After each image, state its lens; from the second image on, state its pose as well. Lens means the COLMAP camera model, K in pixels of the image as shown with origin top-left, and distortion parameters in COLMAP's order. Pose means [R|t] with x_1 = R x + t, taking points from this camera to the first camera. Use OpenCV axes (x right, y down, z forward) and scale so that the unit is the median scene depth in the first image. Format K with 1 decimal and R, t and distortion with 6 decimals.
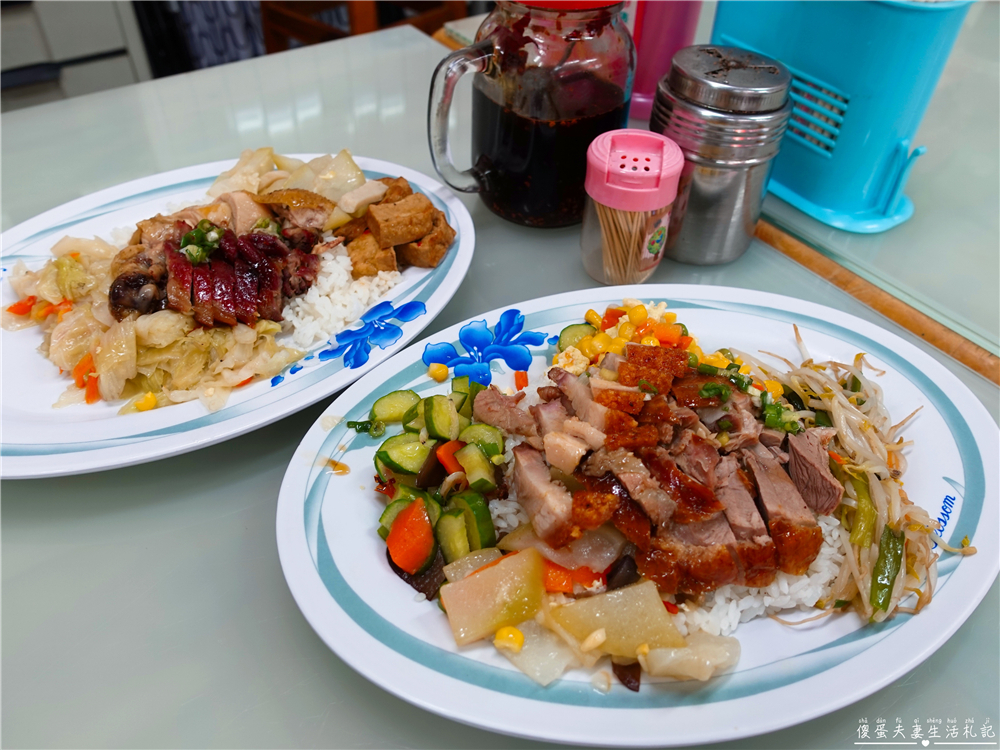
lens RADIAL K [[773.8, 0, 500.0], [0, 773.8, 375.0], [0, 0, 1]] dist [-0.002491, -0.004863]
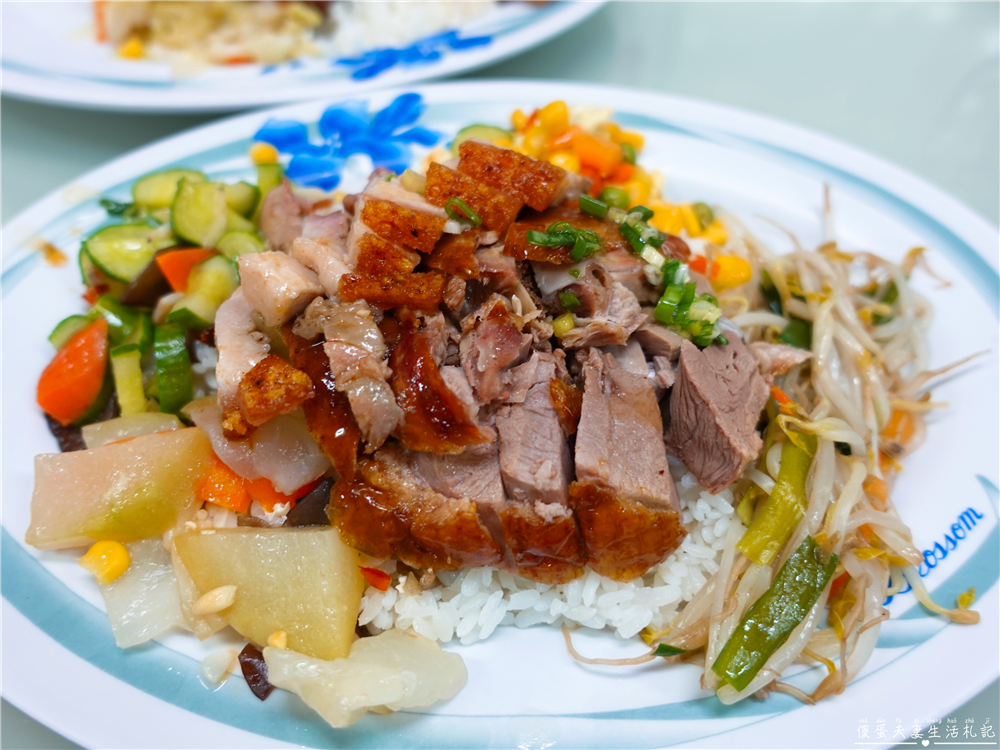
lens RADIAL K [[741.5, 0, 500.0], [0, 741.5, 375.0], [0, 0, 1]] dist [0.001211, 0.002532]
pose [[0.961975, 0.216158, -0.166970, 0.330682], [-0.182579, 0.963556, 0.195512, 0.019167], [0.203147, -0.157593, 0.966383, 0.437521]]
